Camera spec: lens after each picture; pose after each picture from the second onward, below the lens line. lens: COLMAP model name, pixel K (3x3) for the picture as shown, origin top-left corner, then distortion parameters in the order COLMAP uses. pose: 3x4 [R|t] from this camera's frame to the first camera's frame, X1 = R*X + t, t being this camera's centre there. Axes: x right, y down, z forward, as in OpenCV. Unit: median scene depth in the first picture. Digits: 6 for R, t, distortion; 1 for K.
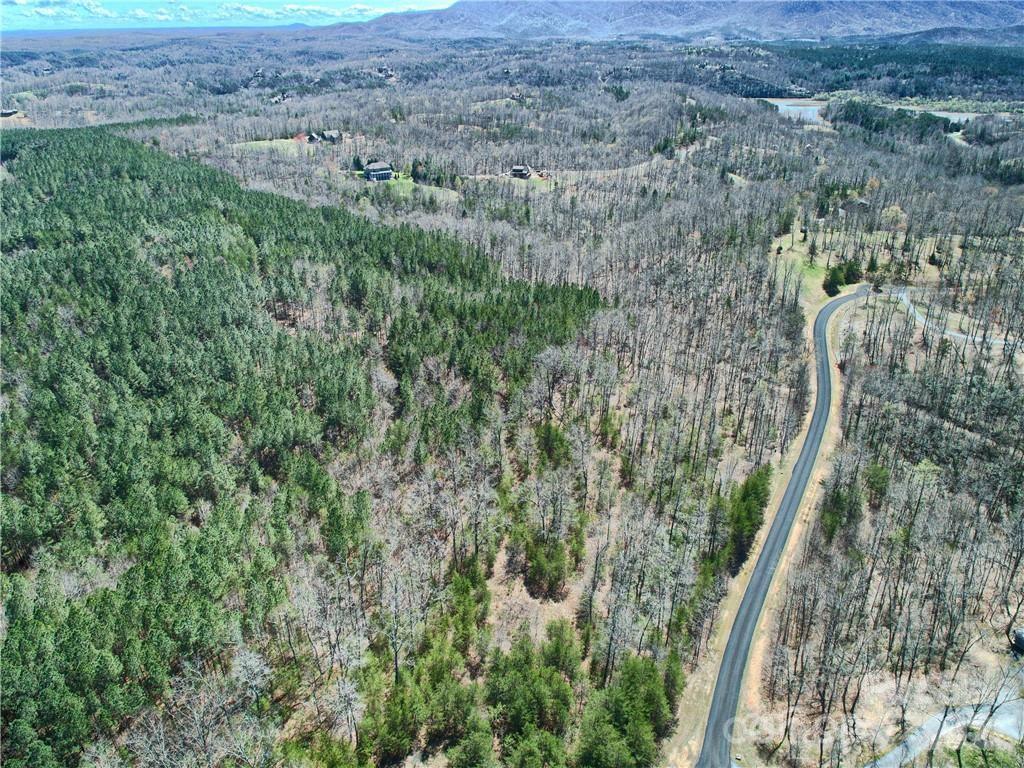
lens RADIAL K [[713.3, 0, 512.0], [0, 713.3, 384.0], [0, 0, 1]] dist [0.017181, -0.045636]
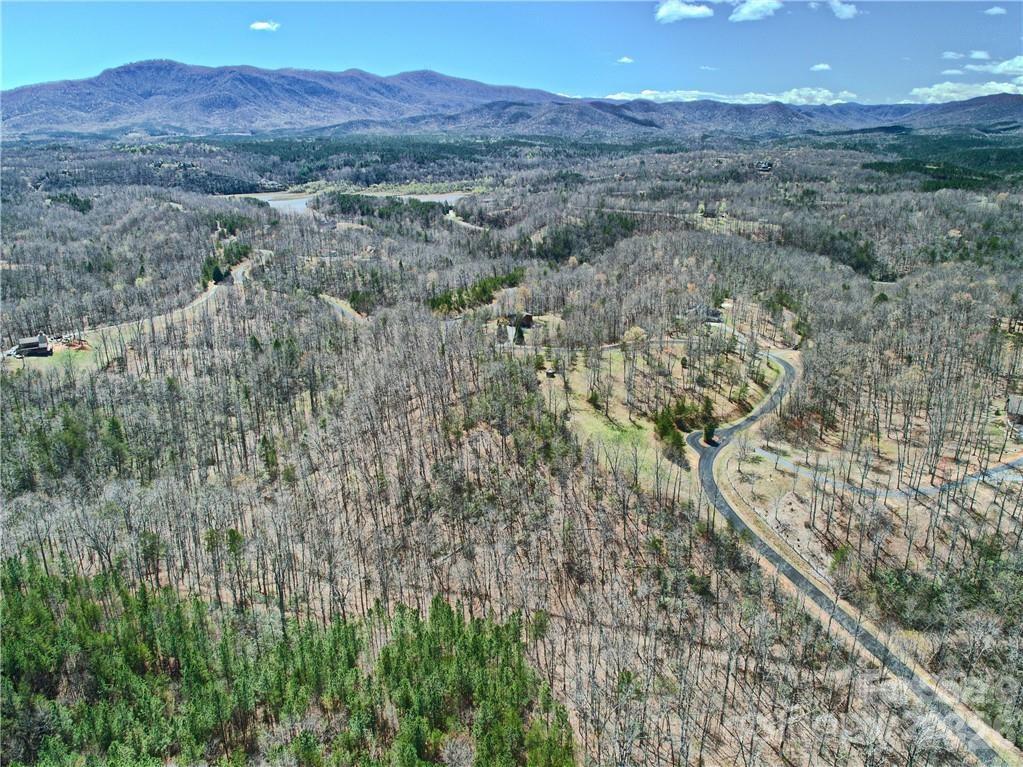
lens RADIAL K [[712.6, 0, 511.5], [0, 712.6, 383.5], [0, 0, 1]] dist [0.017181, -0.045636]
pose [[0.748257, -0.230323, 0.622143, -0.033516], [0.298863, 0.954276, -0.006164, -0.064021], [-0.592277, 0.190548, 0.782879, 0.125016]]
